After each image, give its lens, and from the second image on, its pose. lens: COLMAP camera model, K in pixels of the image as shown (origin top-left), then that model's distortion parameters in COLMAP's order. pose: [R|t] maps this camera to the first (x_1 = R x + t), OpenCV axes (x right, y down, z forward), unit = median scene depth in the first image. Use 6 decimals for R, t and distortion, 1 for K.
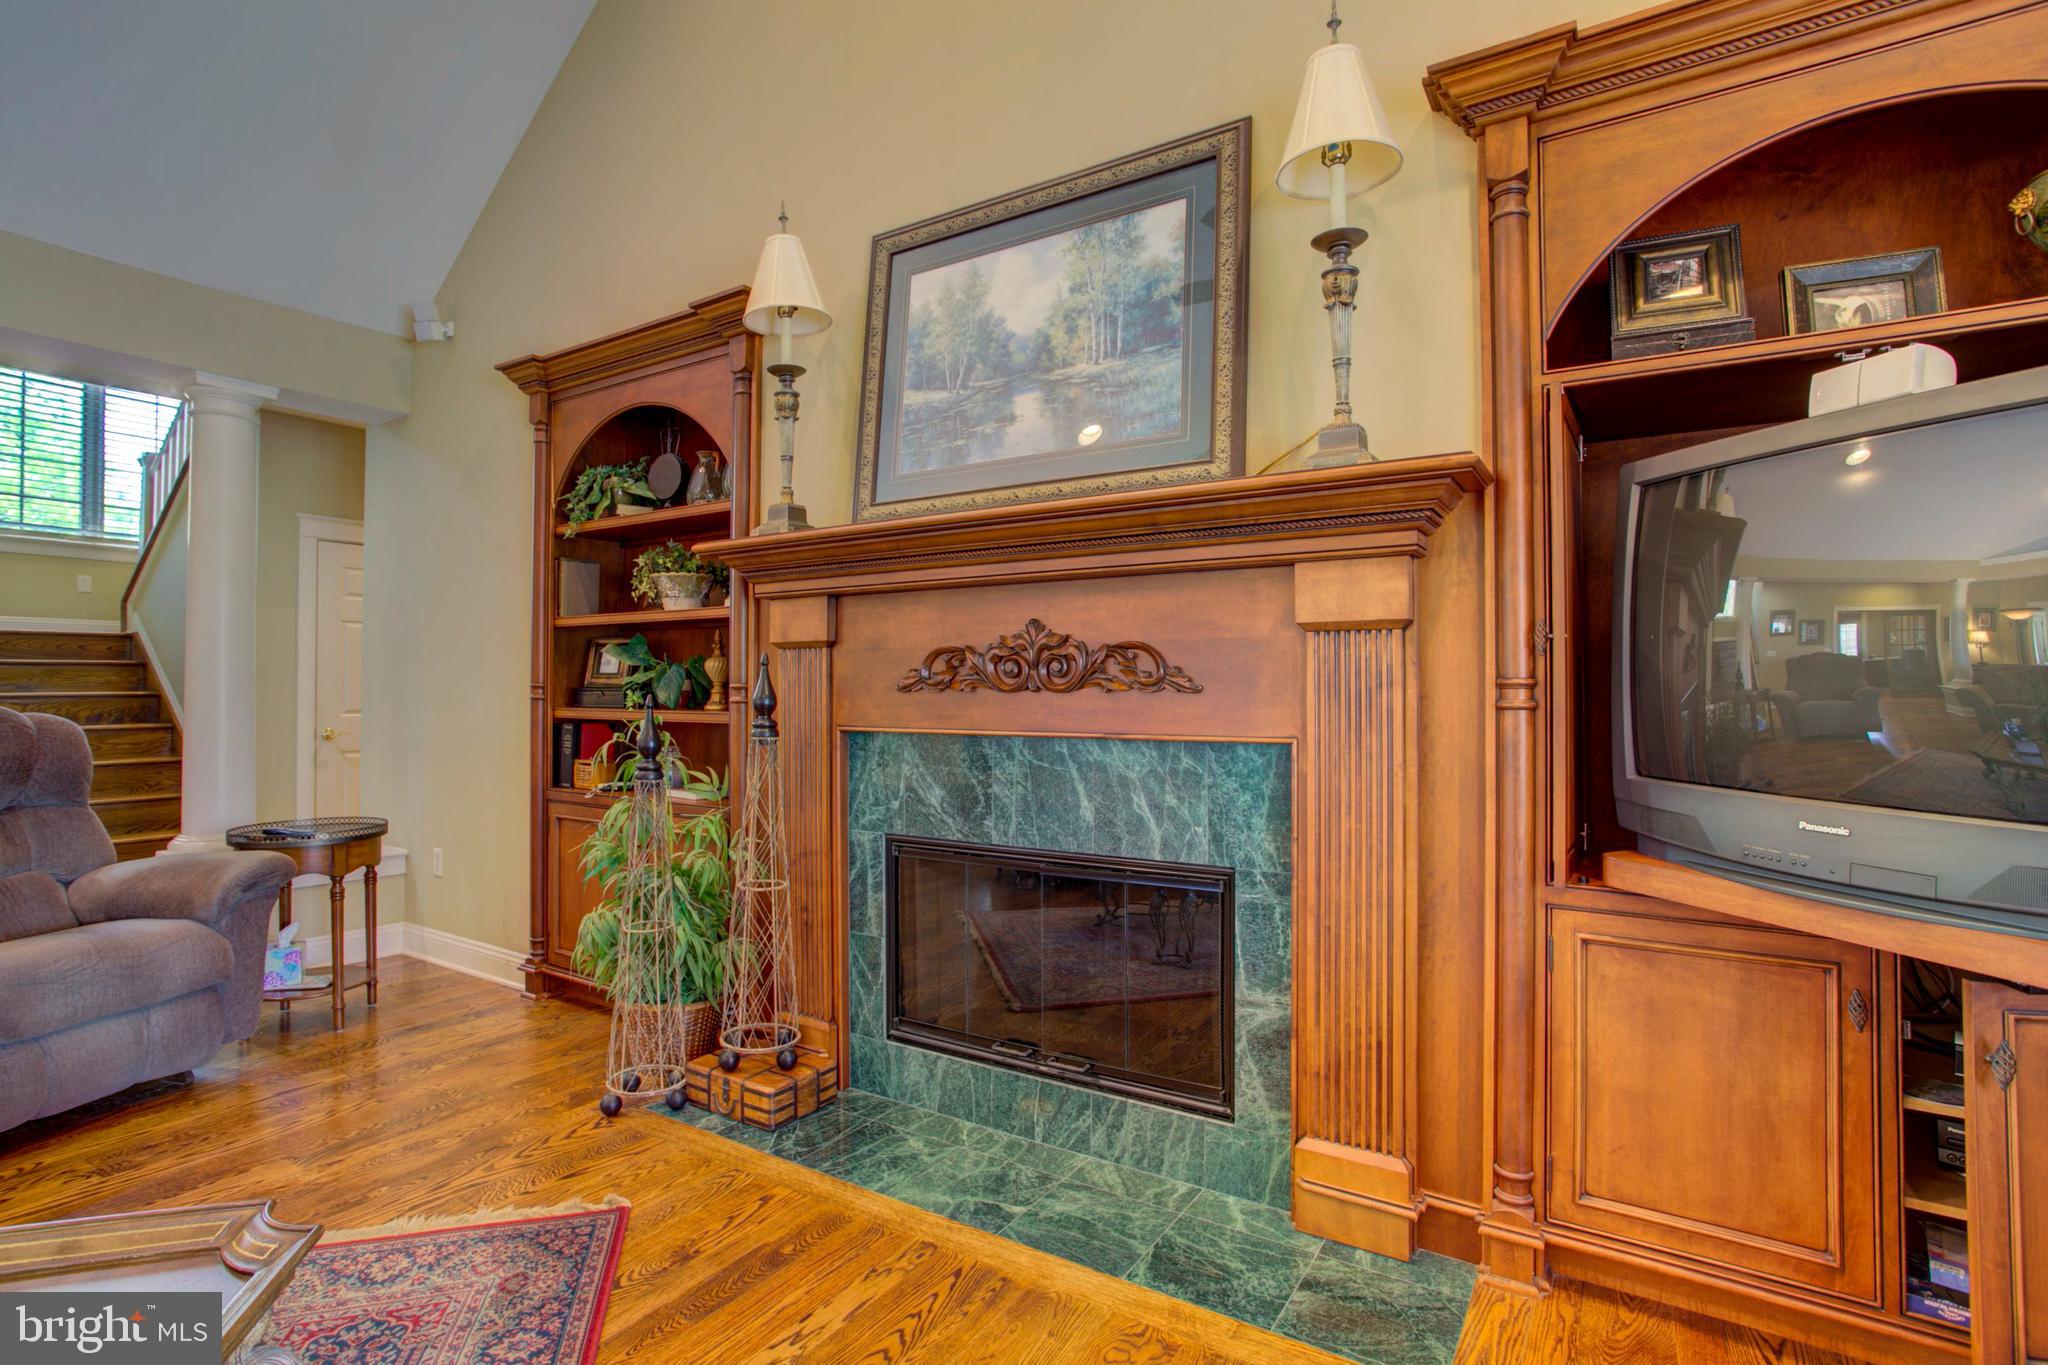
lens RADIAL K [[1001.1, 0, 1012.6], [0, 1001.1, 676.4], [0, 0, 1]] dist [-0.051534, 0.034069]
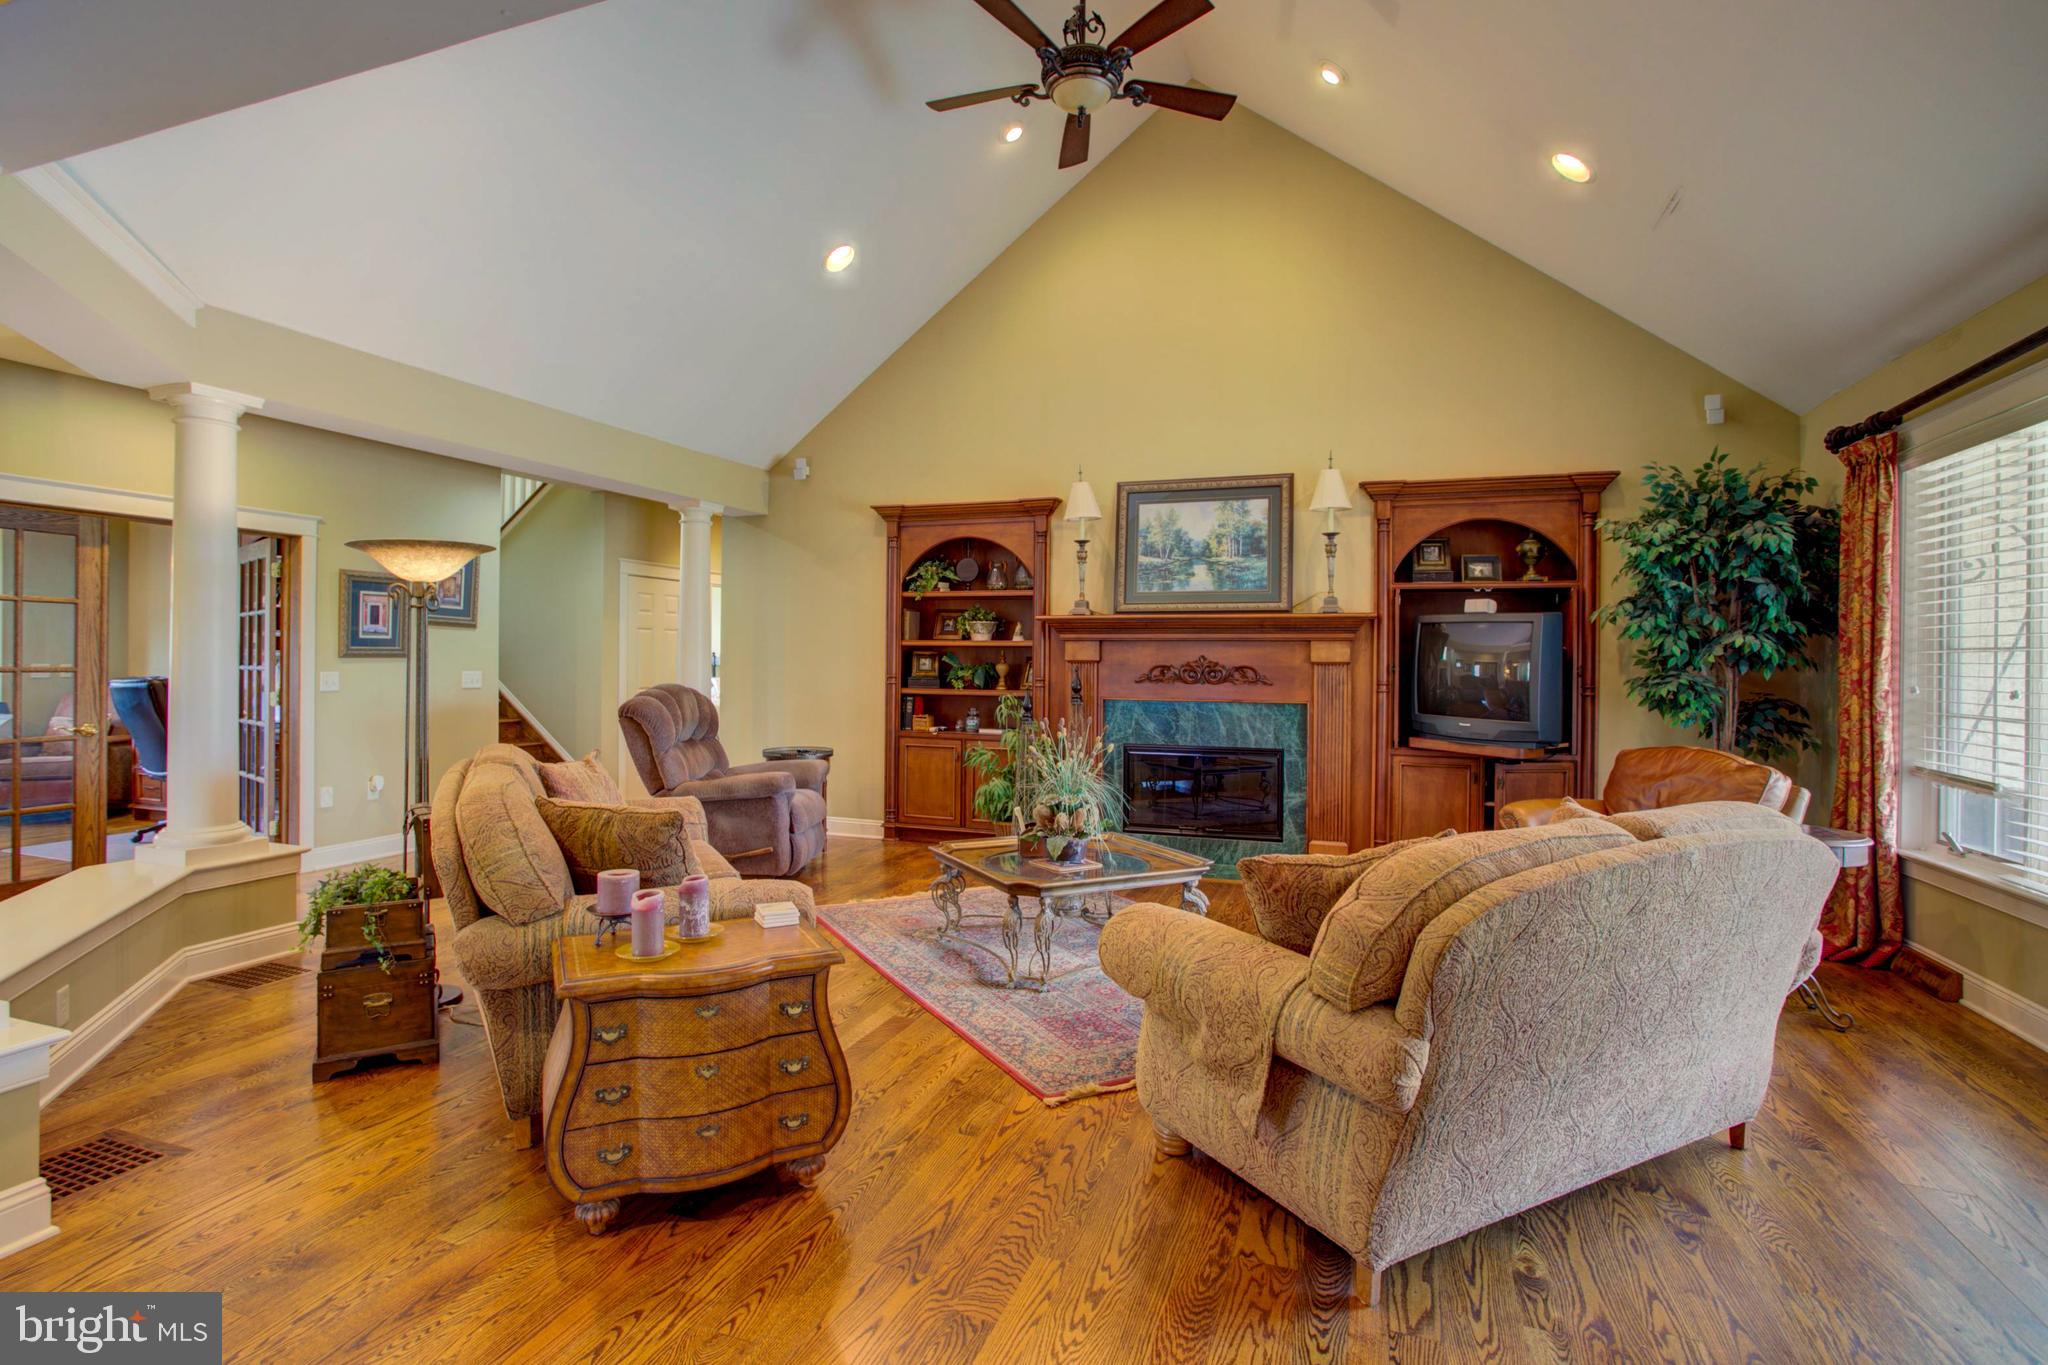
lens RADIAL K [[987.8, 0, 1029.3], [0, 987.8, 664.0], [0, 0, 1]] dist [-0.049741, 0.032404]
pose [[0.974430, 0.005536, 0.224622, -1.086879], [-0.009807, 0.999792, 0.017904, -0.084971], [-0.224476, -0.019649, 0.974282, -1.503038]]
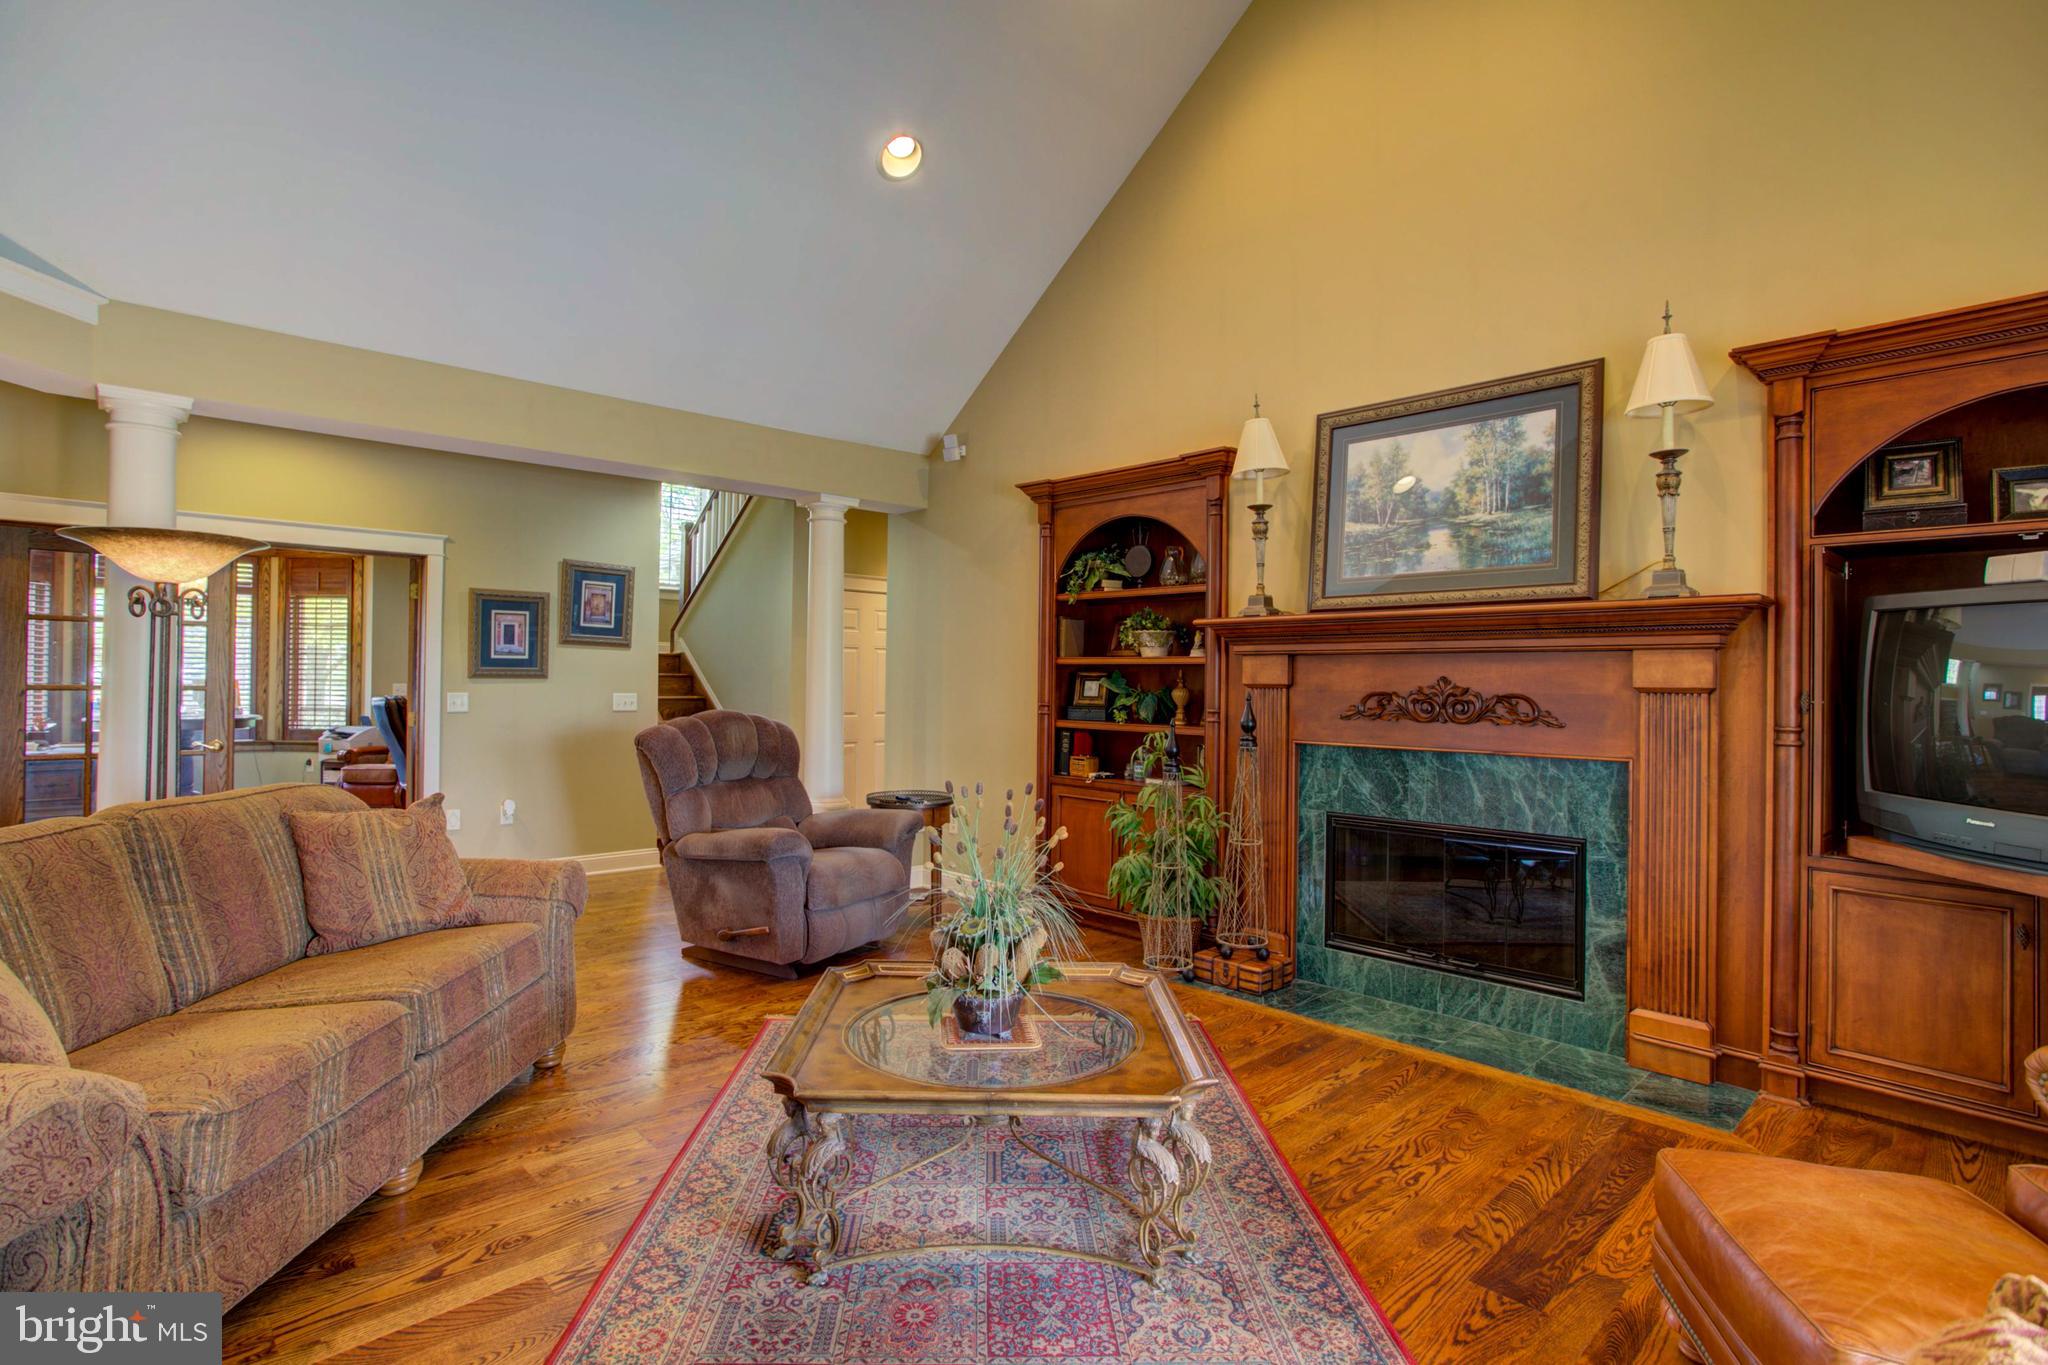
lens RADIAL K [[1001.1, 0, 1012.6], [0, 1001.1, 676.4], [0, 0, 1]] dist [-0.051534, 0.034069]
pose [[0.971376, 0.008245, -0.237404, -0.294890], [-0.006292, 0.999940, 0.008986, -0.075088], [0.237464, -0.007235, 0.971369, -0.741093]]
